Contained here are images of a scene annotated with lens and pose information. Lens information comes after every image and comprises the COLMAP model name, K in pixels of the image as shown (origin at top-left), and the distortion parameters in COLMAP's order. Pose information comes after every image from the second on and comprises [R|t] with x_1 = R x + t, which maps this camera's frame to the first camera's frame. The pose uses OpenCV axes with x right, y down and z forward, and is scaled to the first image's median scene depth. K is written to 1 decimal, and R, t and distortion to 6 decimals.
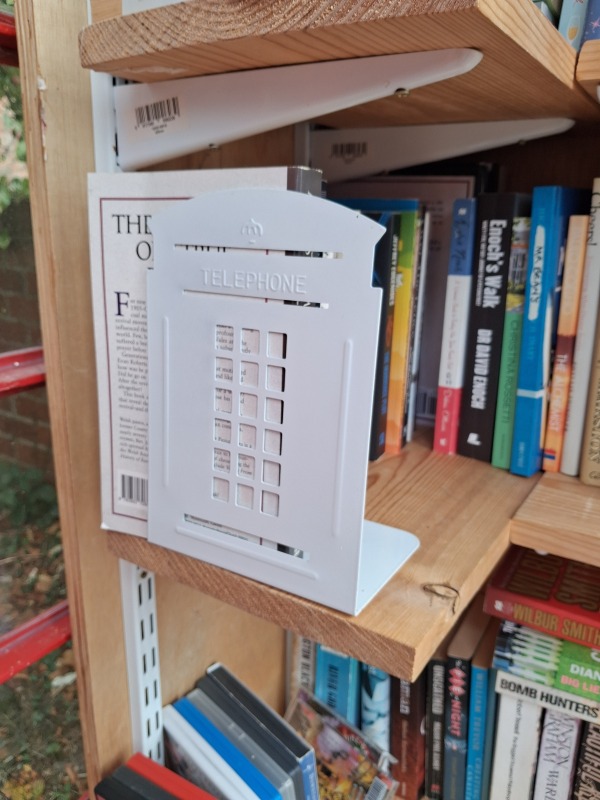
lens RADIAL K [[638.5, 0, 297.2], [0, 638.5, 396.8], [0, 0, 1]] dist [-0.000292, -0.062640]
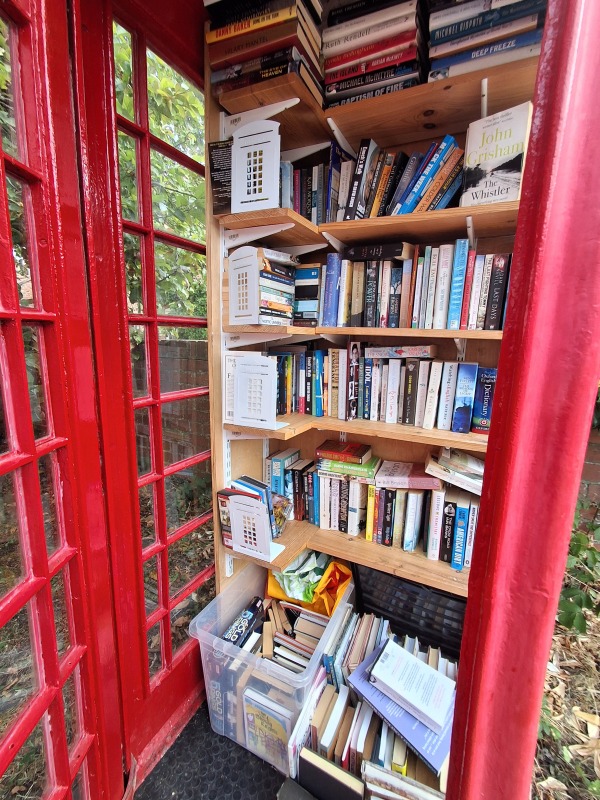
lens RADIAL K [[364.3, 0, 300.3], [0, 364.3, 404.7], [0, 0, 1]] dist [0.000107, 0.000001]
pose [[0.996041, -0.020380, 0.086524, 0.026314], [0.029052, 0.994545, -0.100177, 0.282791], [-0.084011, 0.102294, 0.991200, -1.374038]]
